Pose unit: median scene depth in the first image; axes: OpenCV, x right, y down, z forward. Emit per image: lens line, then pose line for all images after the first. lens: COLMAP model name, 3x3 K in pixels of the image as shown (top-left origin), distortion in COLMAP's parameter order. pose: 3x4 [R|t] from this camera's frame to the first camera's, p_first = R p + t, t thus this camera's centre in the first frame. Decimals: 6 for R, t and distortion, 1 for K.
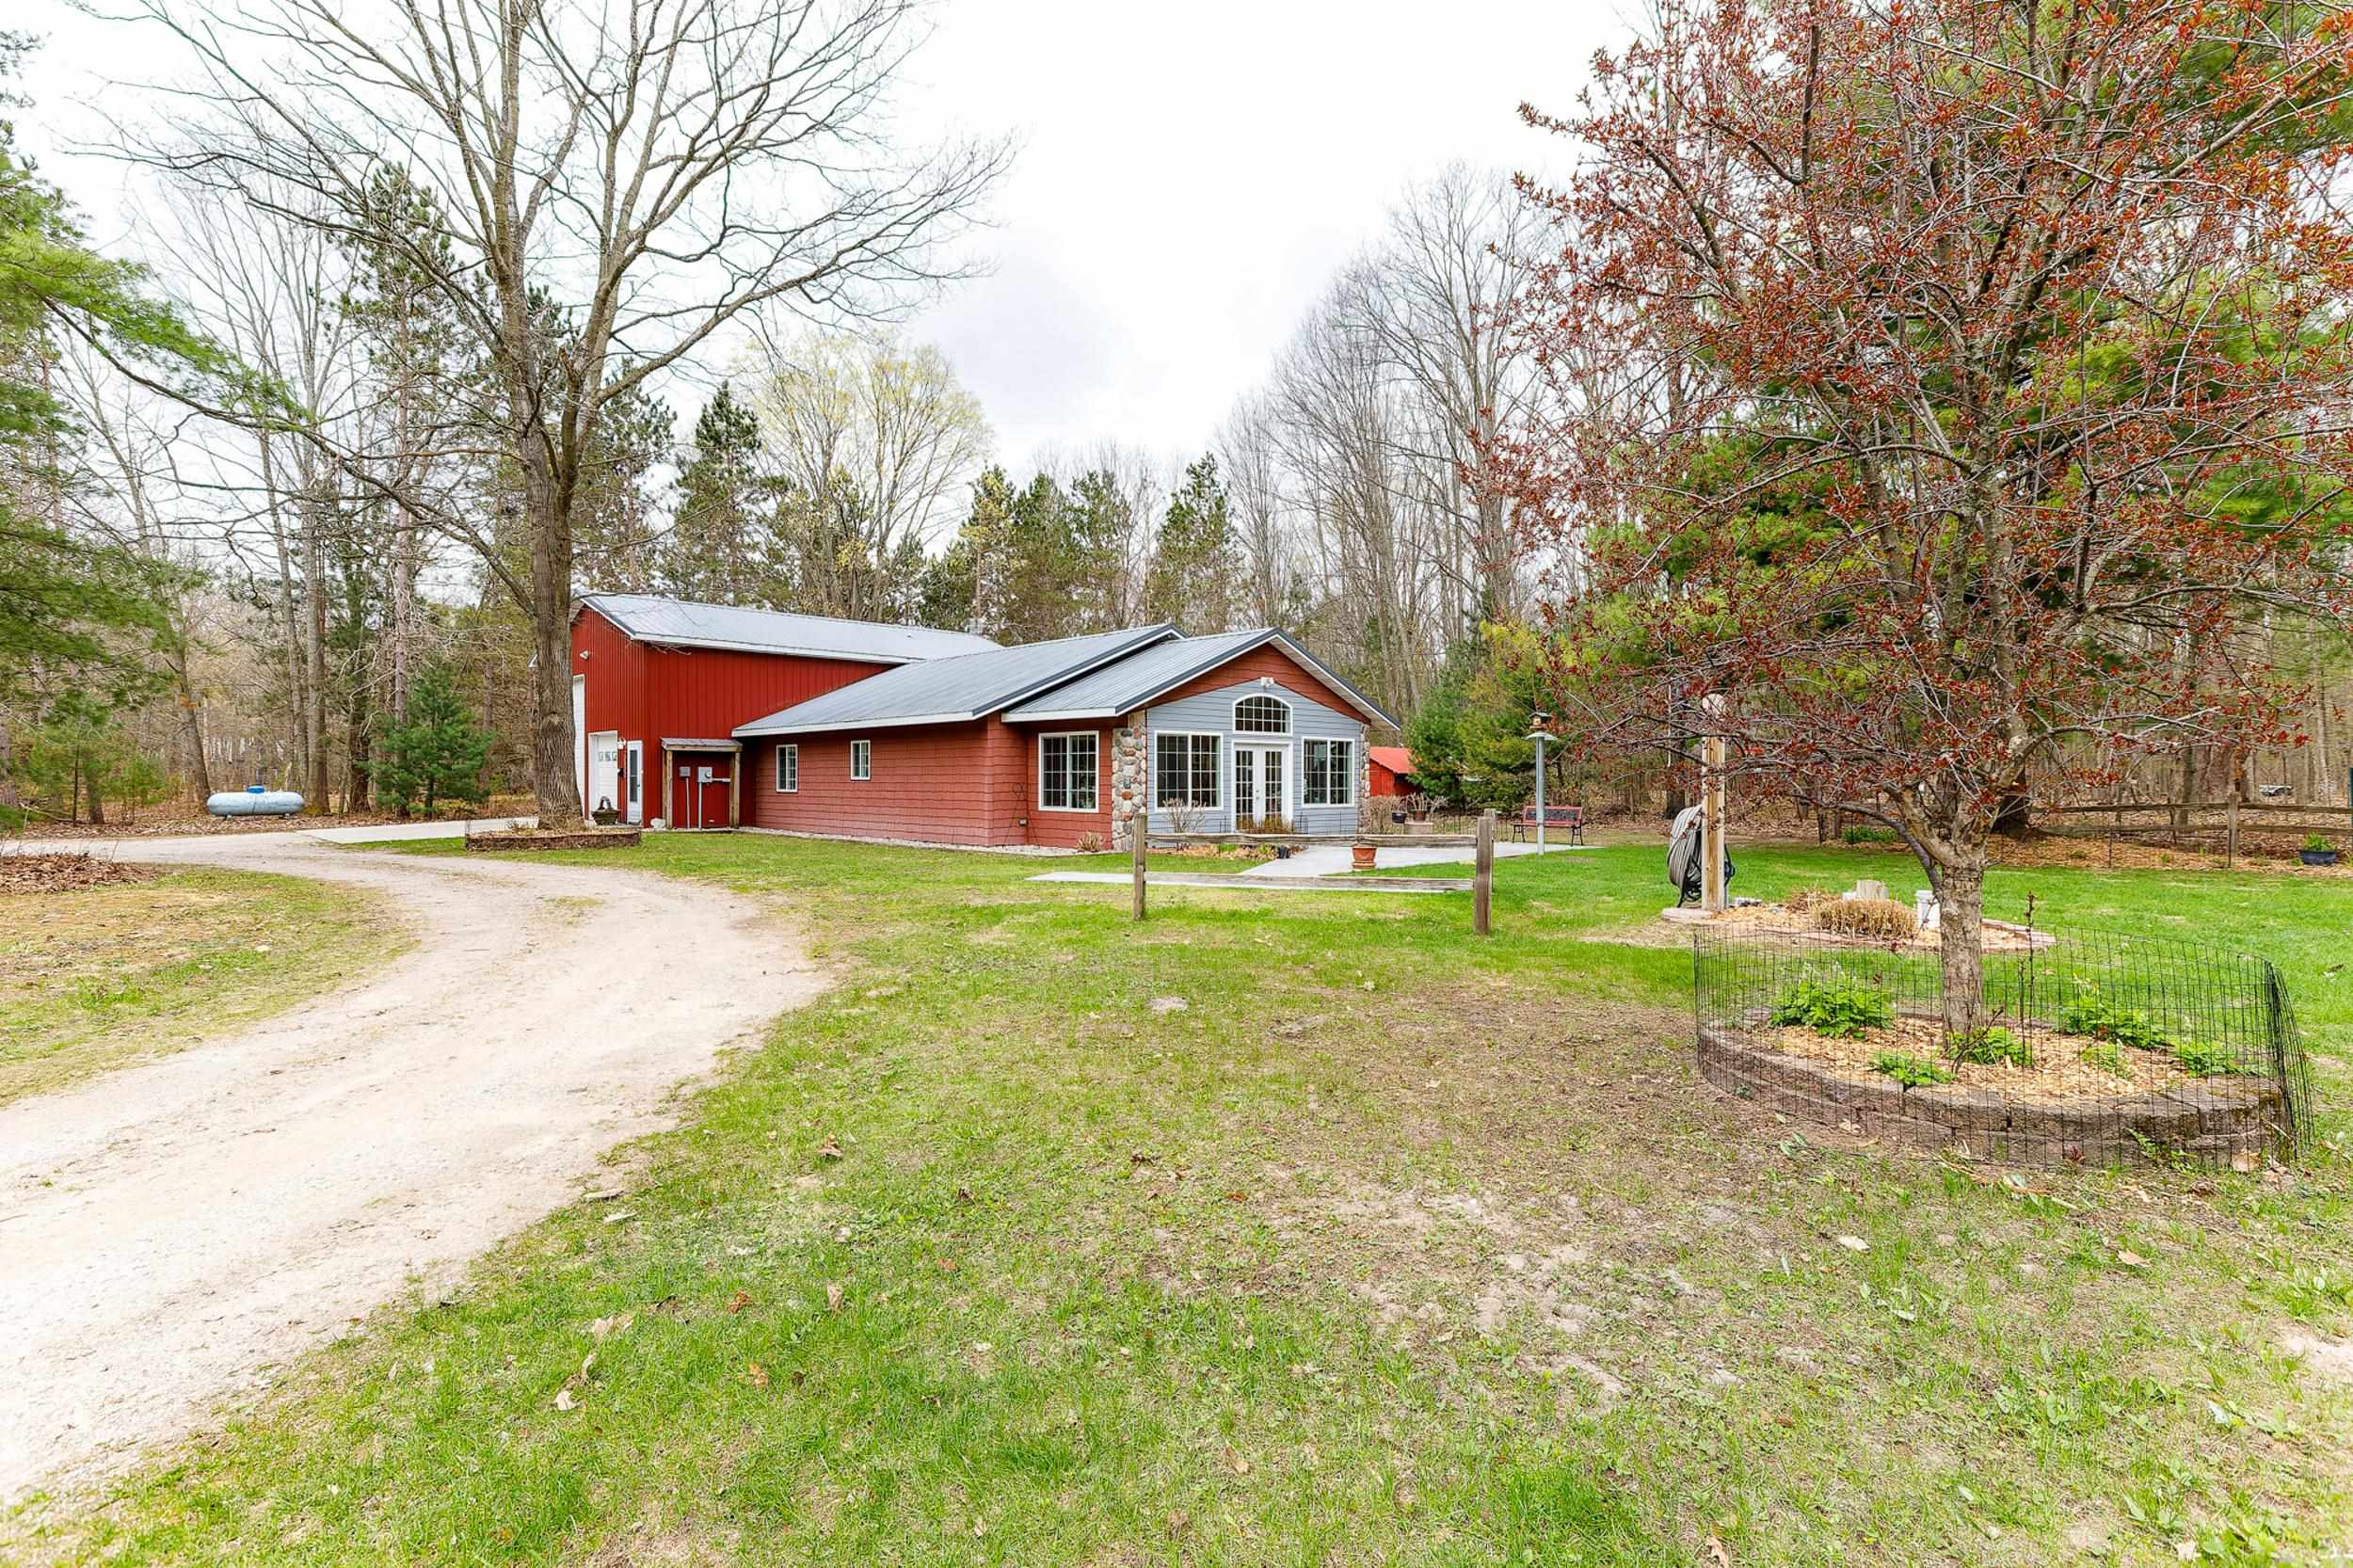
lens RADIAL K [[1149.8, 0, 1176.5], [0, 1149.8, 784.0], [0, 0, 1]] dist [-0.000932, -0.000109]
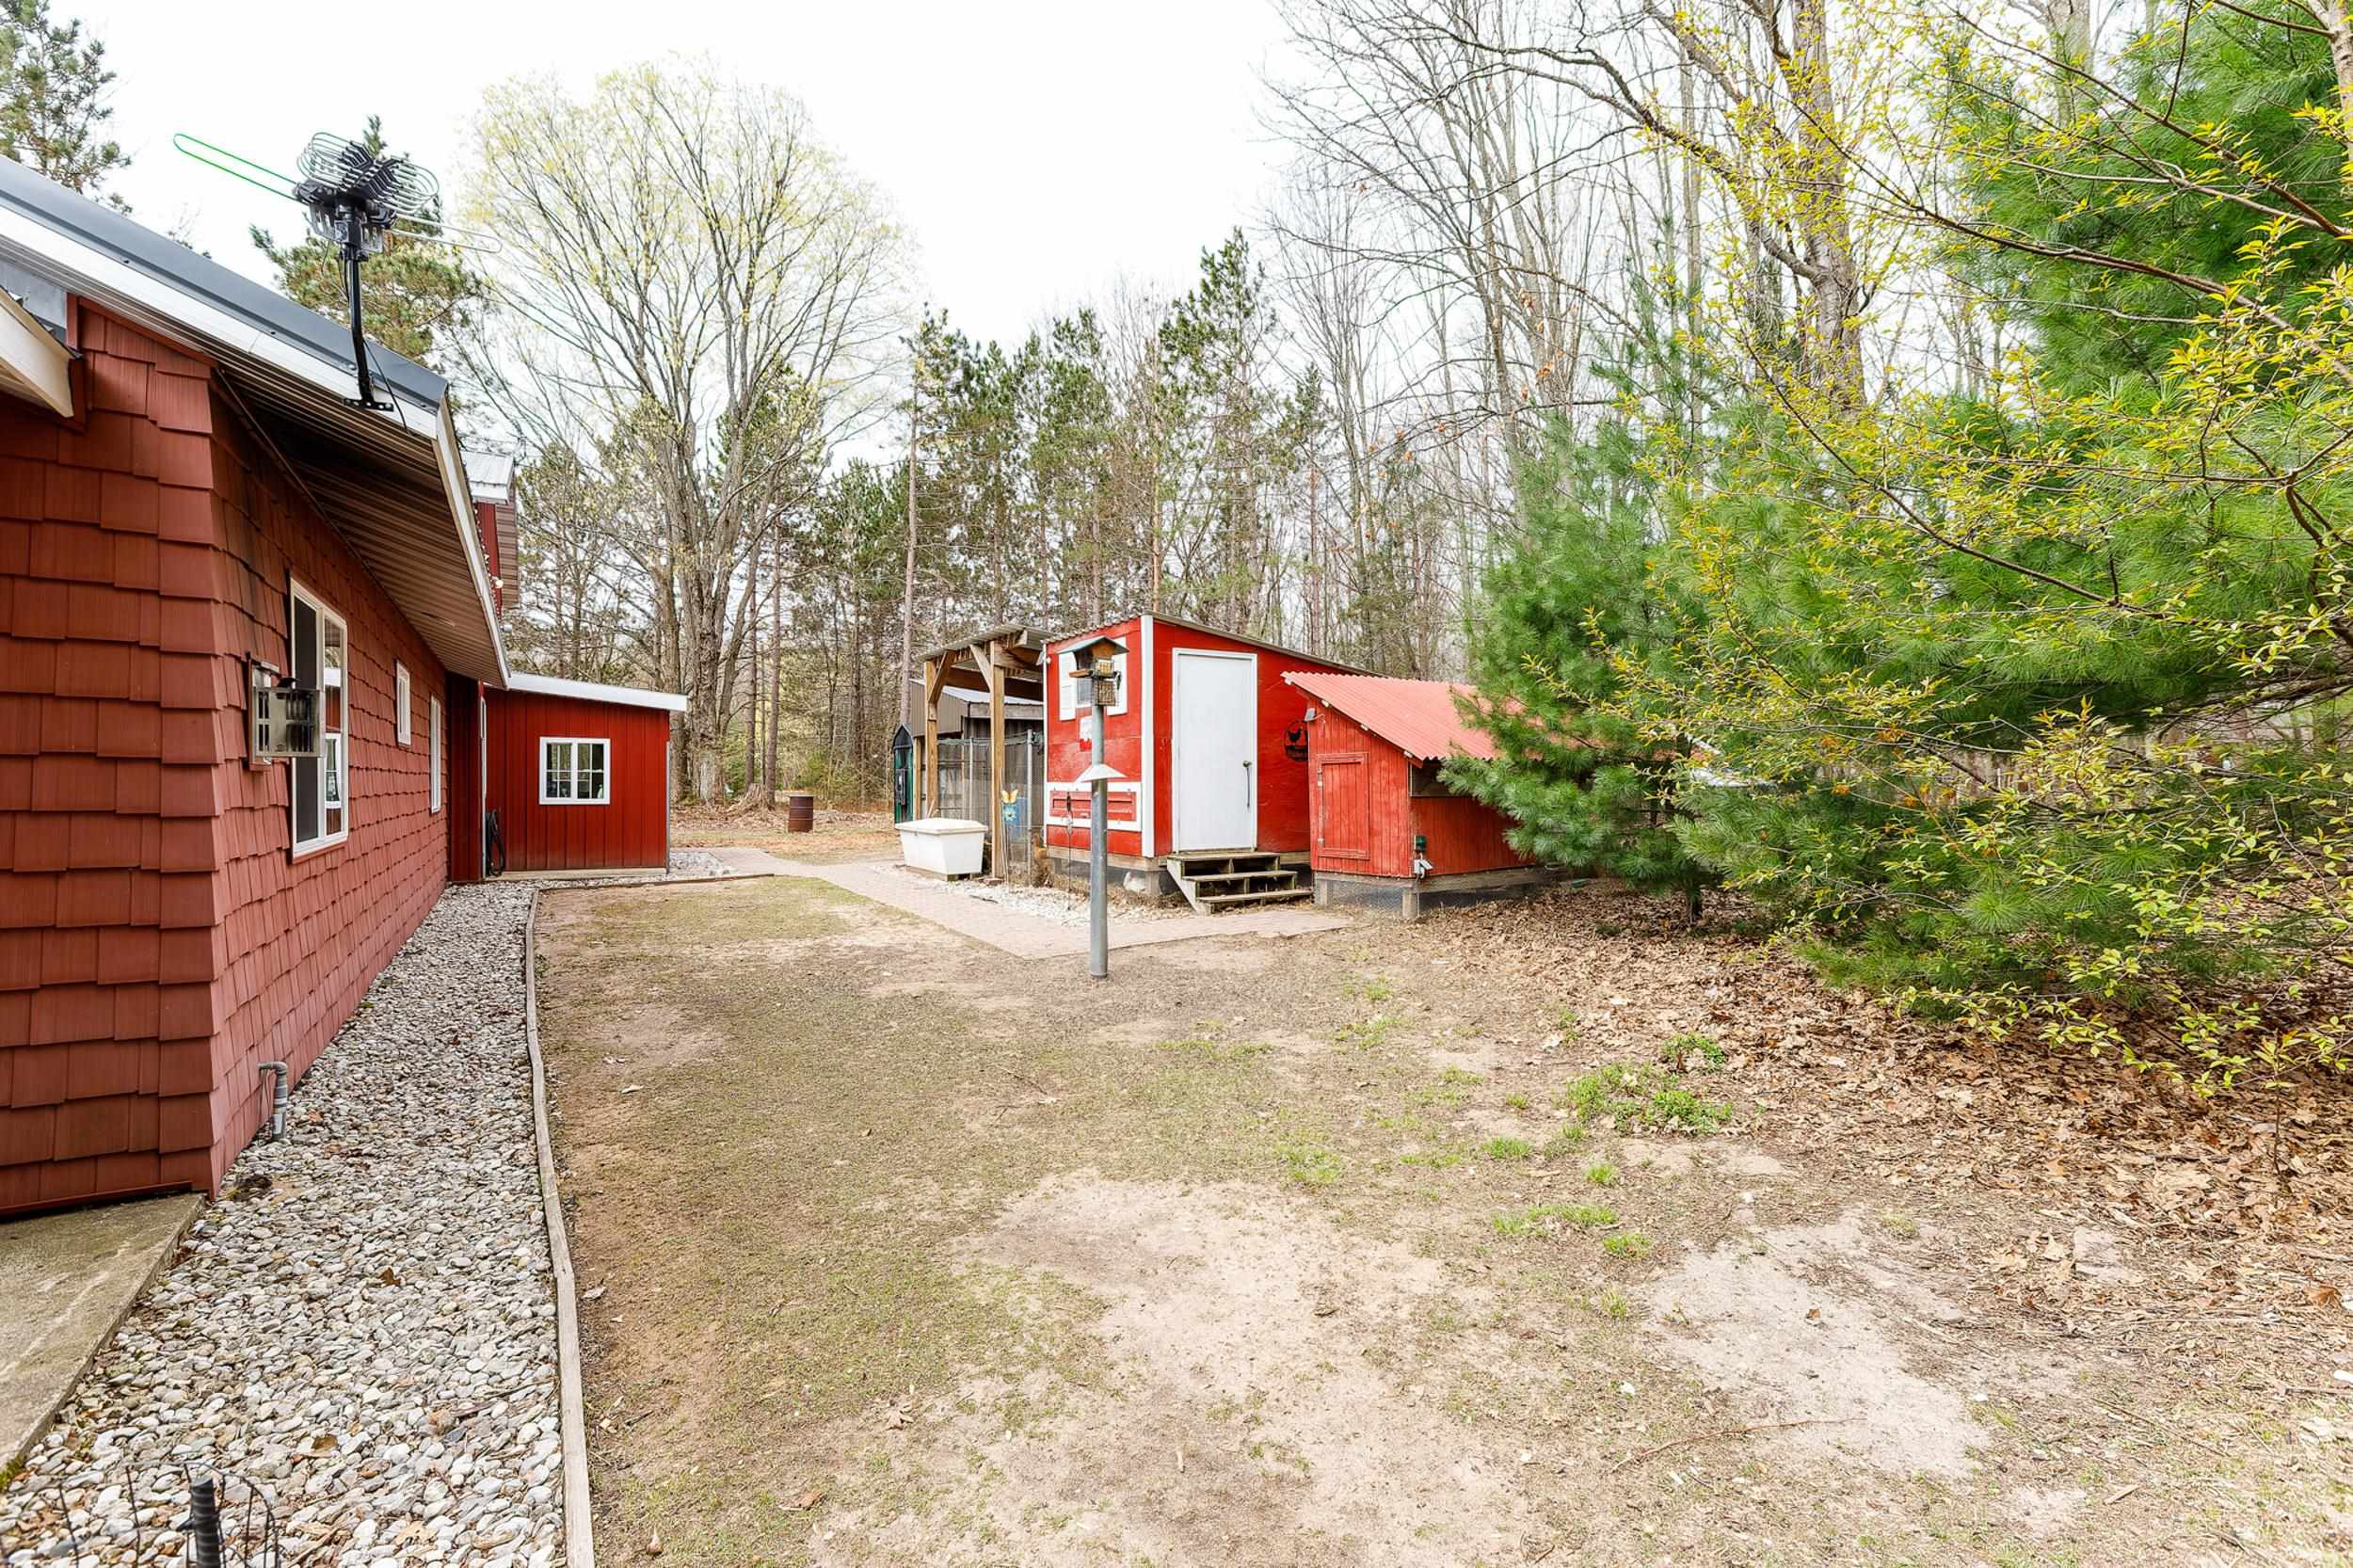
lens RADIAL K [[1065.7, 0, 1127.6], [0, 1065.7, 782.1], [0, 0, 1]] dist [0.023214, 0.000031]
pose [[0.965520, -0.000186, -0.260328, 0.282603], [-0.001076, 0.999988, -0.004705, -0.004493], [0.260326, 0.004823, 0.965509, 1.101237]]
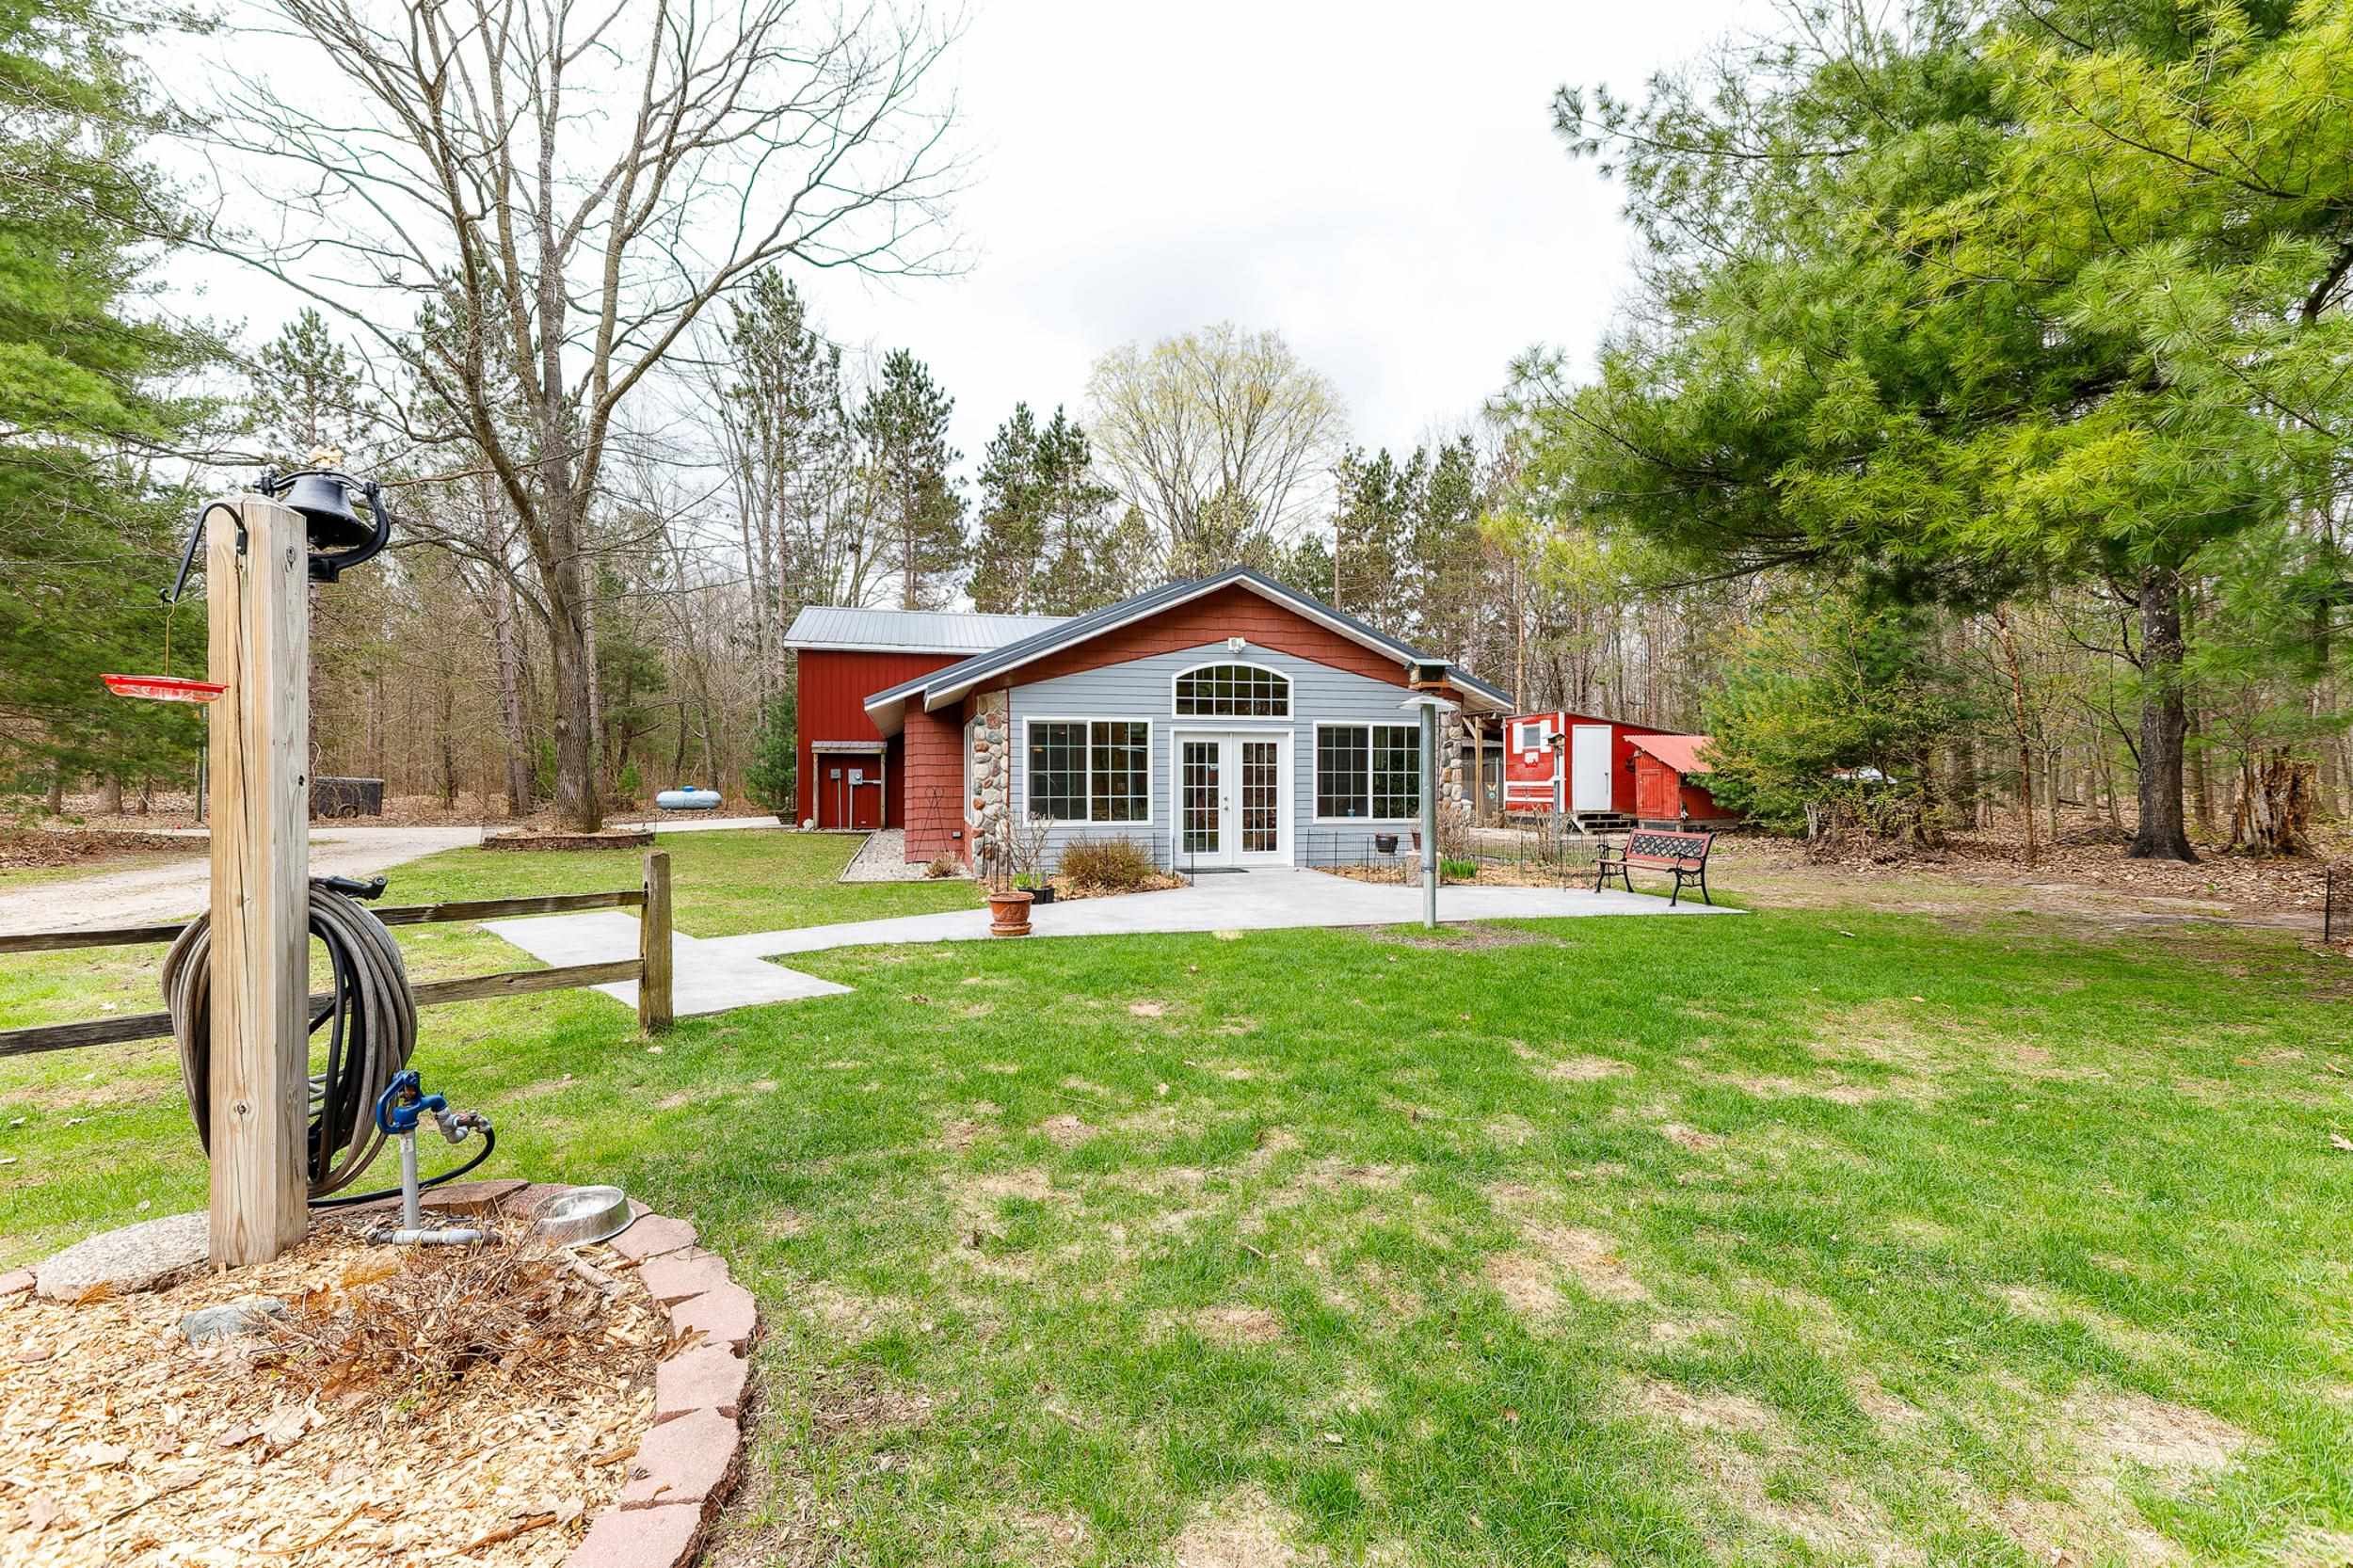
lens RADIAL K [[1065.7, 0, 1127.6], [0, 1065.7, 782.1], [0, 0, 1]] dist [0.023214, 0.000031]
pose [[0.852929, 0.001434, -0.522026, 0.361495], [-0.002779, 0.999995, -0.001792, -0.002932], [0.522020, 0.002979, 0.852928, 0.406310]]
